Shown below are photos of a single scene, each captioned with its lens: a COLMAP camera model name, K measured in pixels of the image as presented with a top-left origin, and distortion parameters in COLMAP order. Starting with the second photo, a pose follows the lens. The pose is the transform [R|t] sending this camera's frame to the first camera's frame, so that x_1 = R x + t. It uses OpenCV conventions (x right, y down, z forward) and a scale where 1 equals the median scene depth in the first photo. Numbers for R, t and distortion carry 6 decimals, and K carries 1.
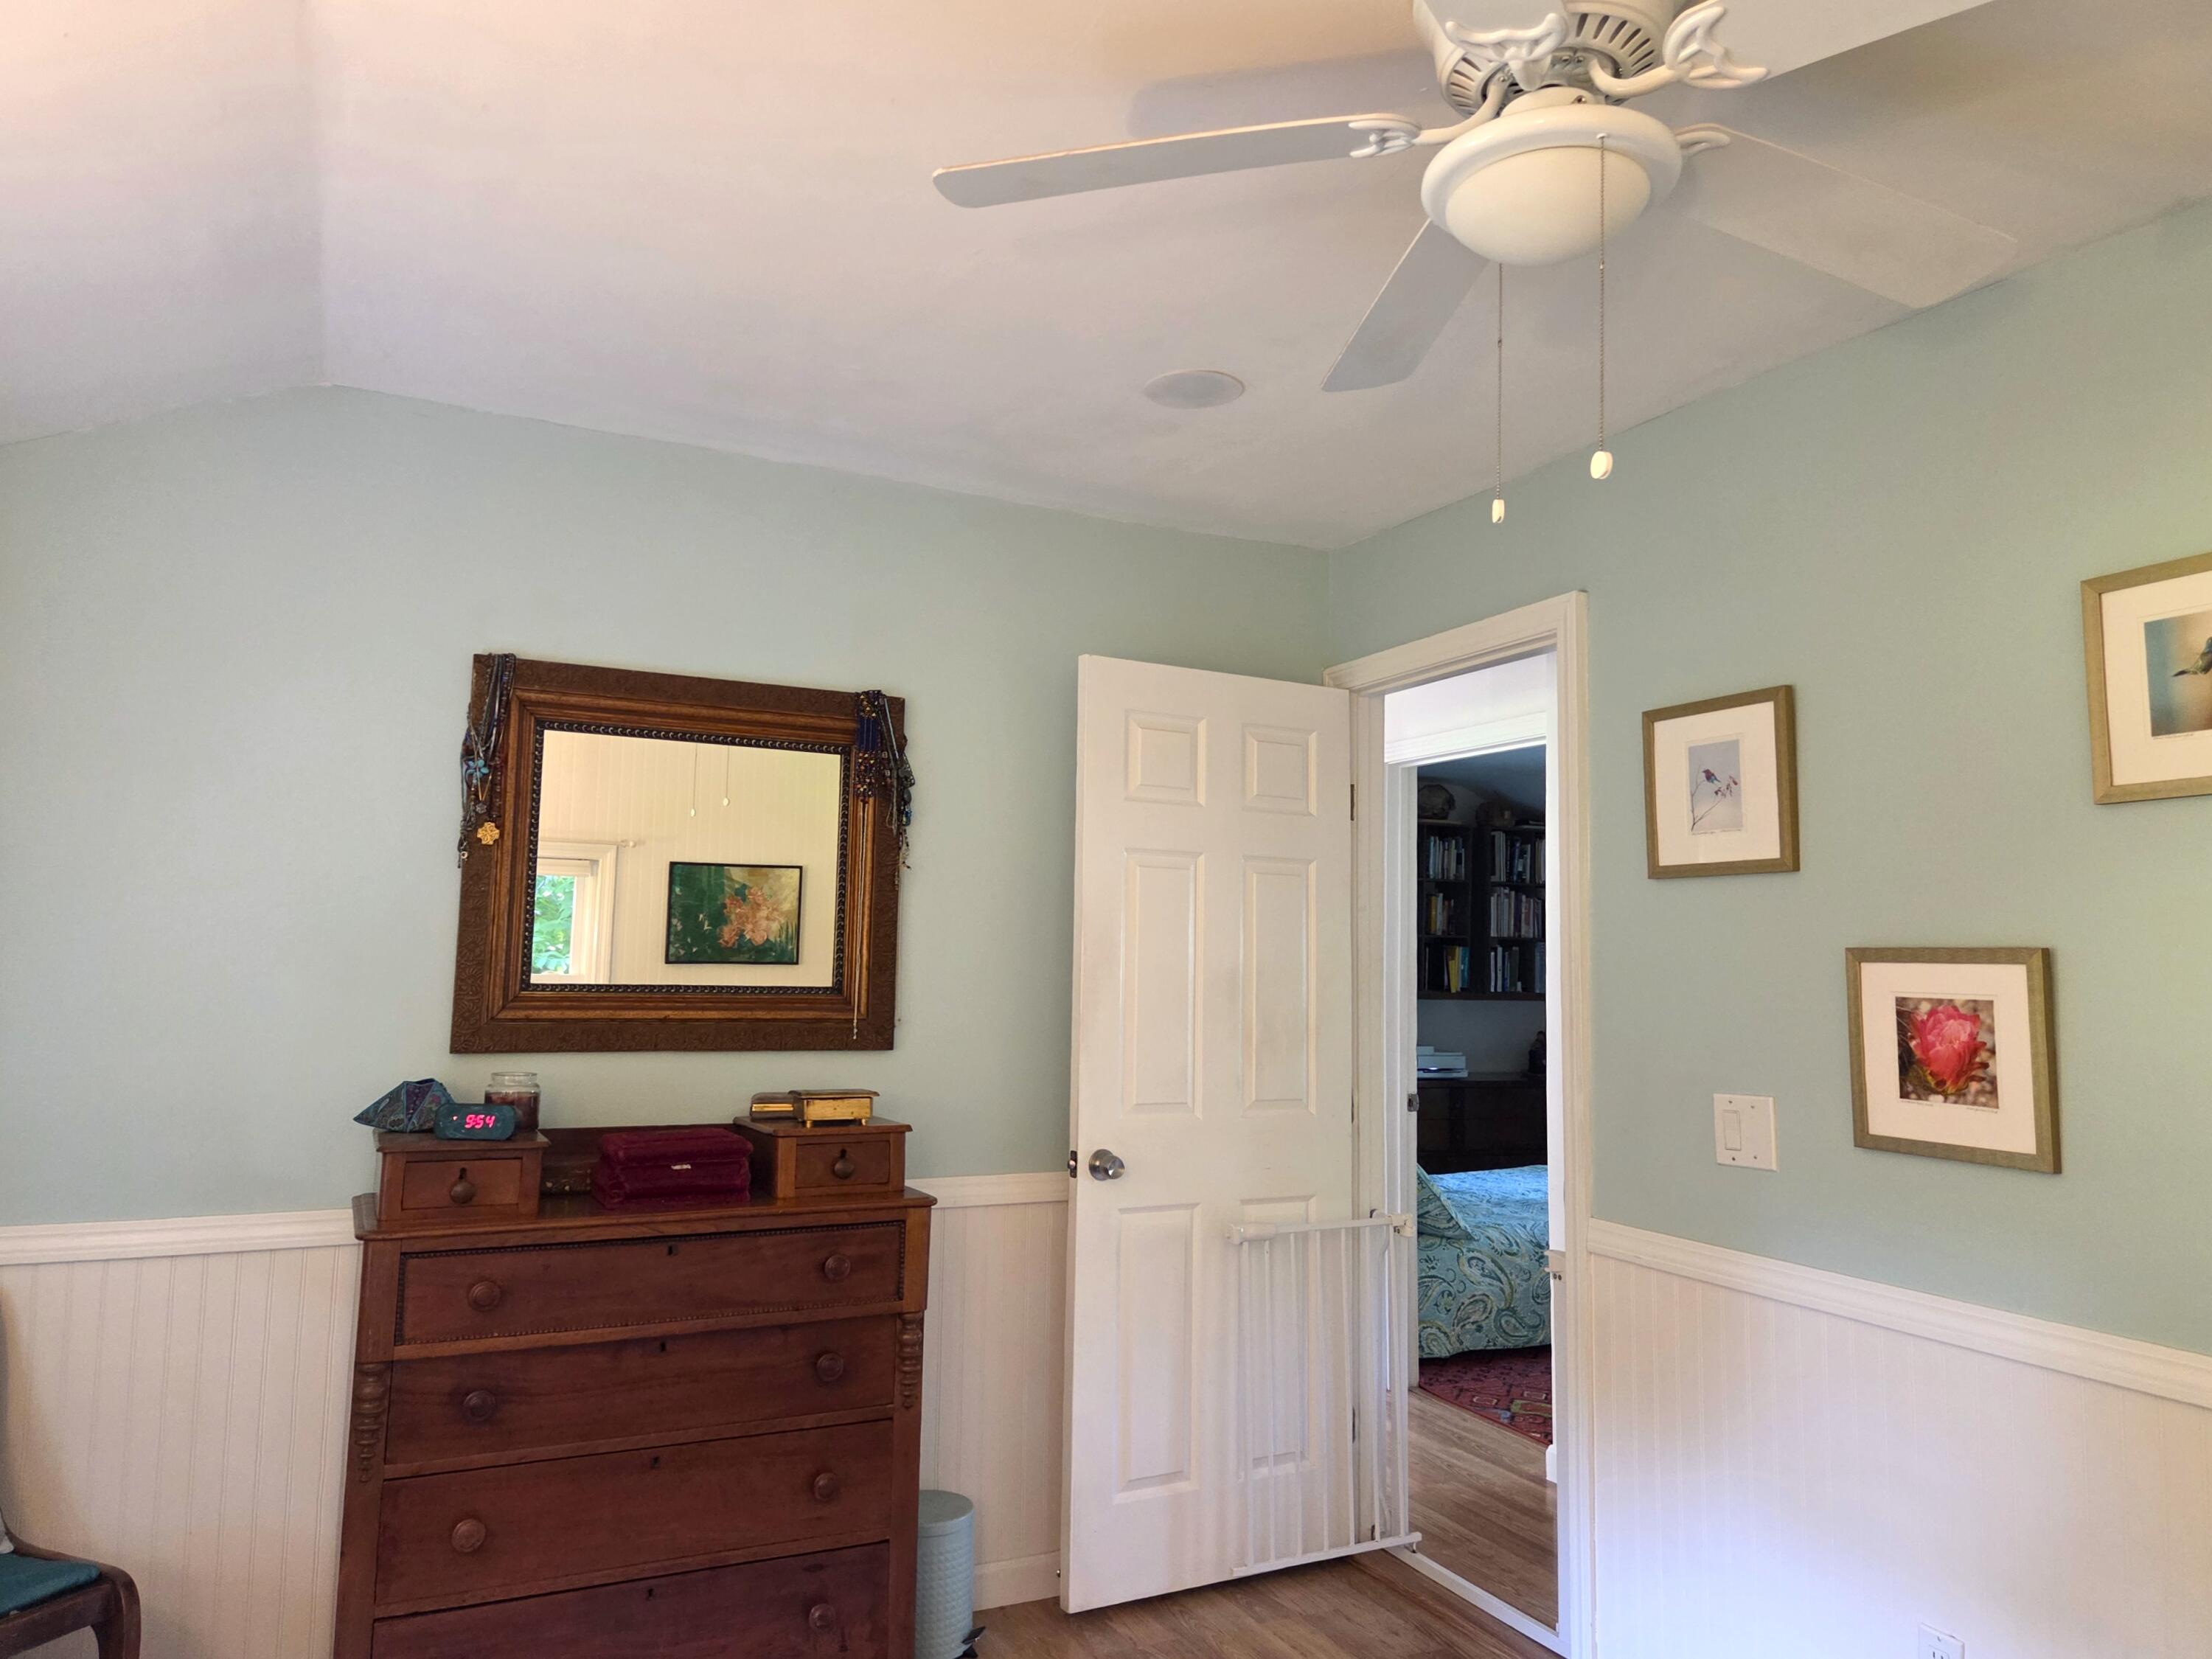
lens RADIAL K [[1520.5, 0, 1103.8], [0, 1520.5, 821.8], [0, 0, 1]] dist [0.087327, -0.083459]
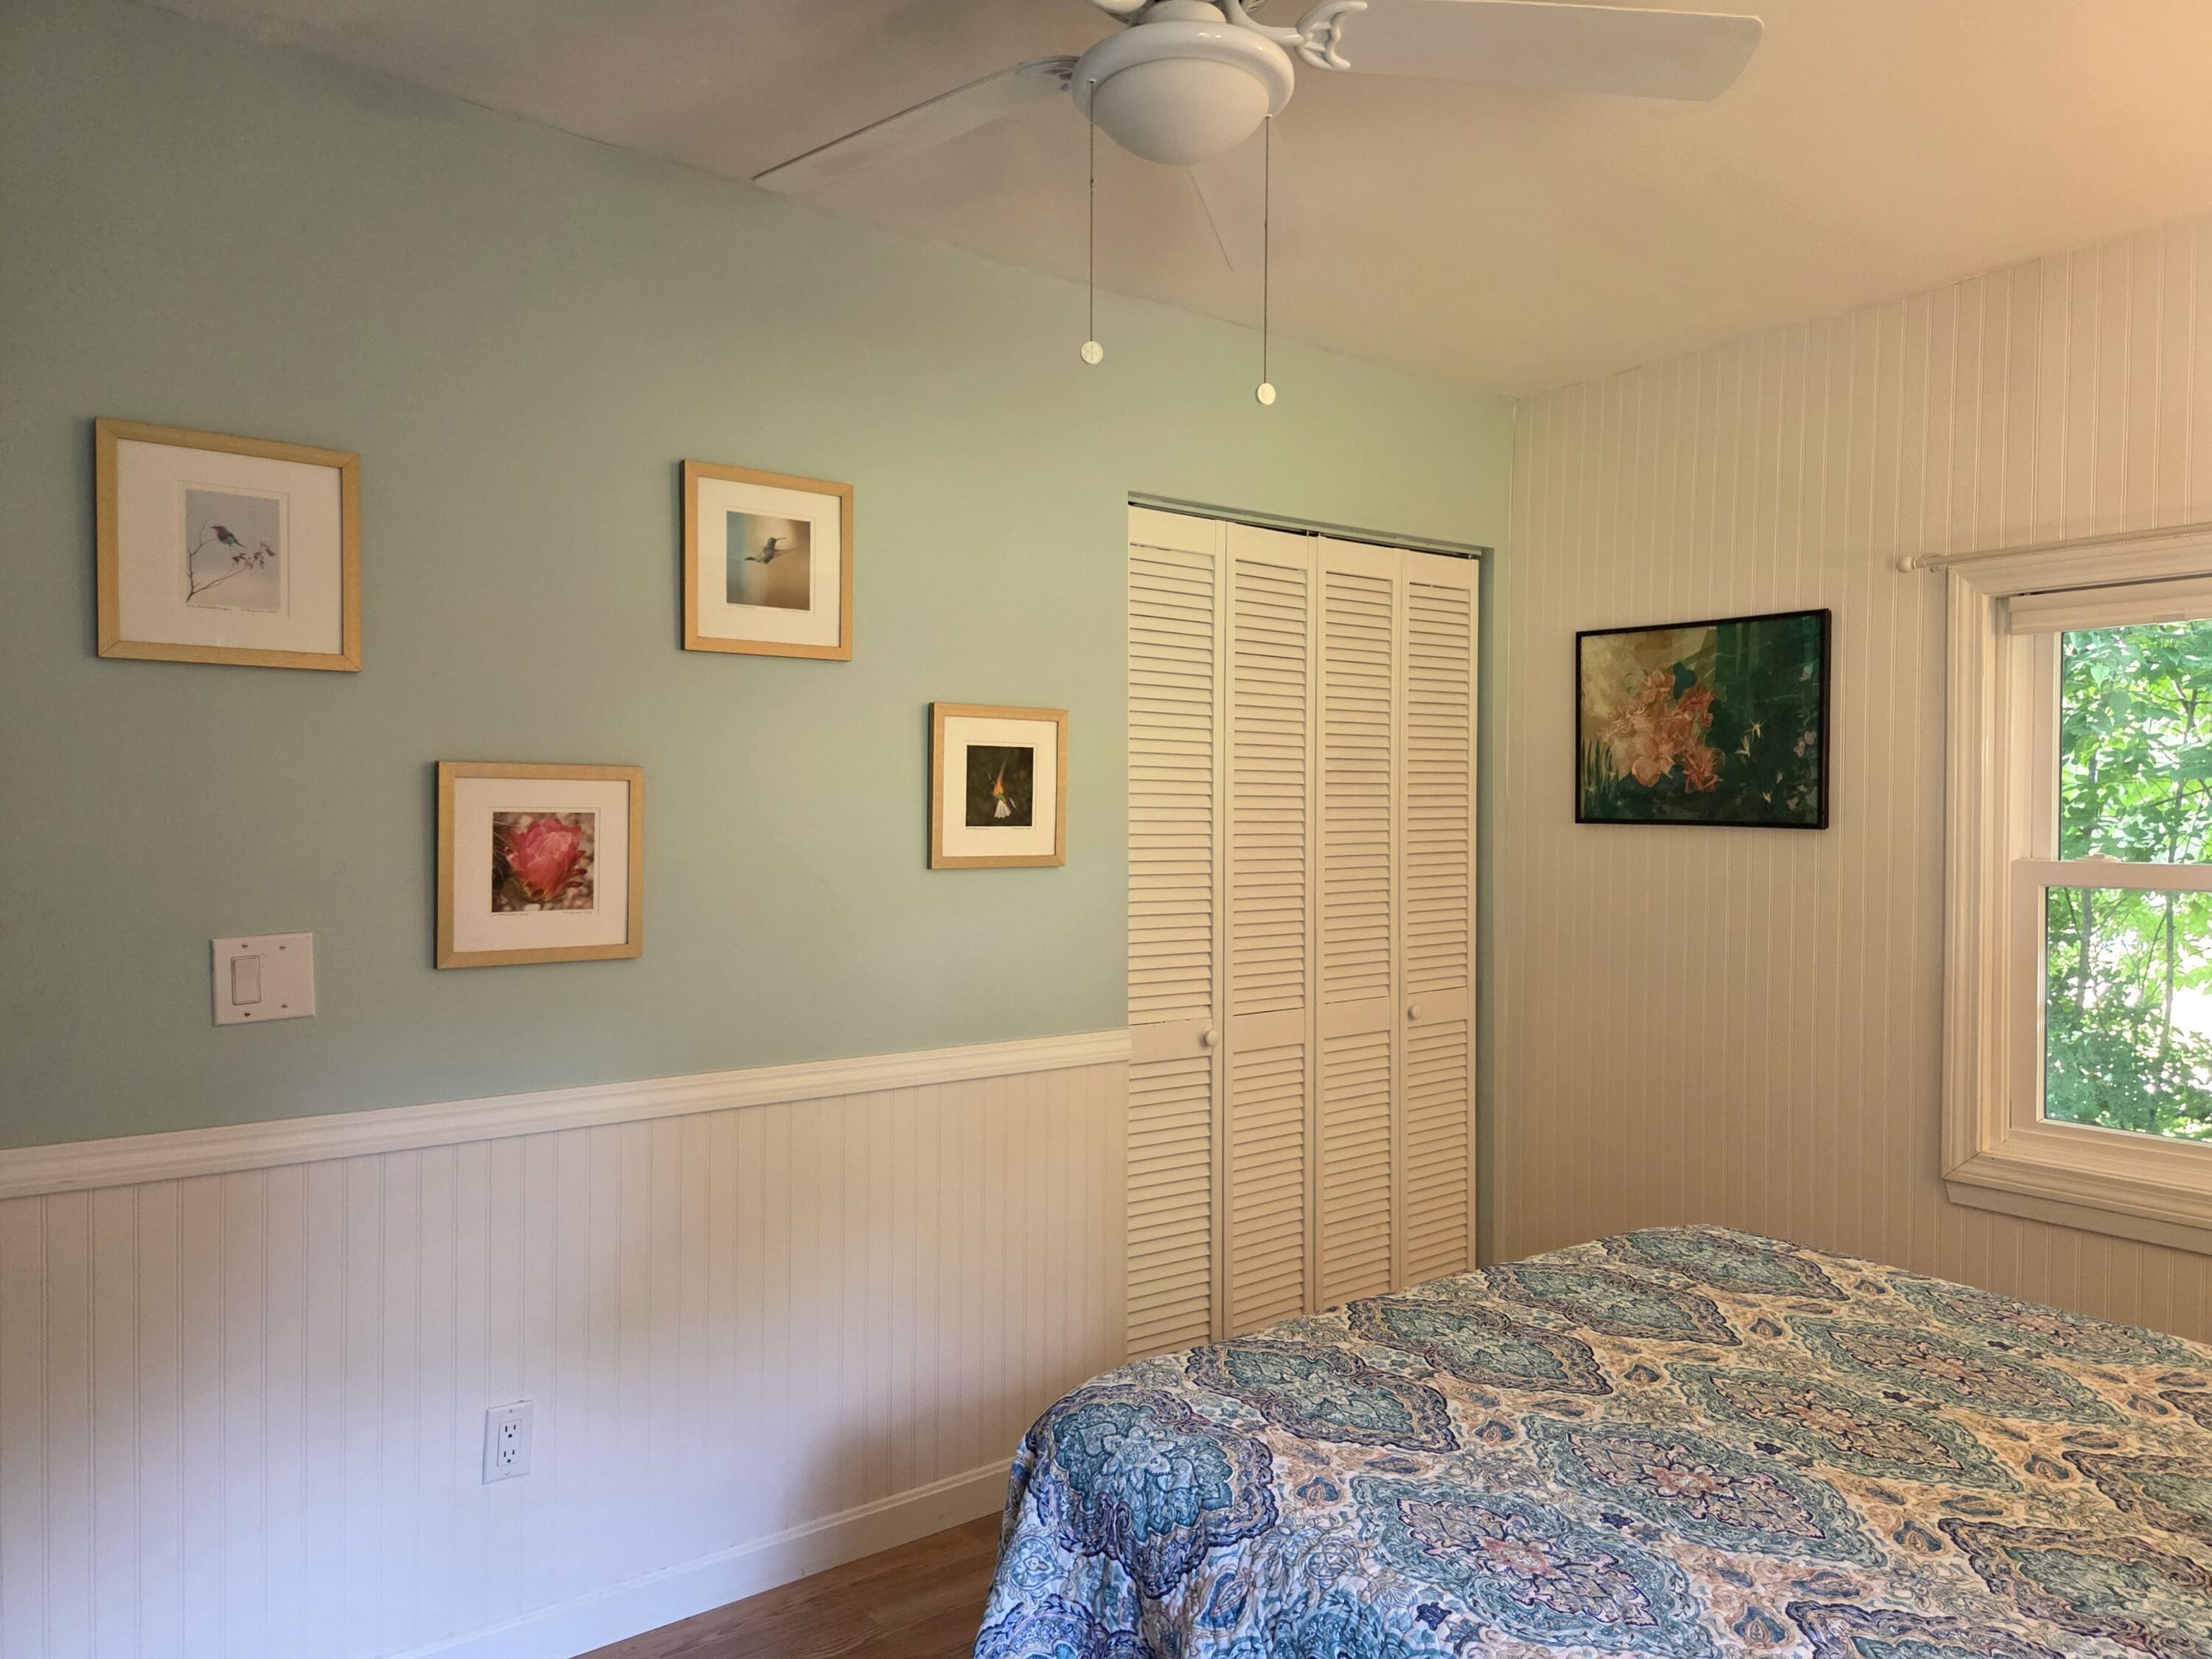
lens RADIAL K [[1520.5, 0, 1103.8], [0, 1520.5, 821.8], [0, 0, 1]] dist [0.087327, -0.083459]
pose [[-0.209779, -0.033850, 0.977163, -0.476698], [-0.106224, 0.994274, 0.011638, 0.058539], [-0.971962, -0.101356, -0.212174, 0.731838]]
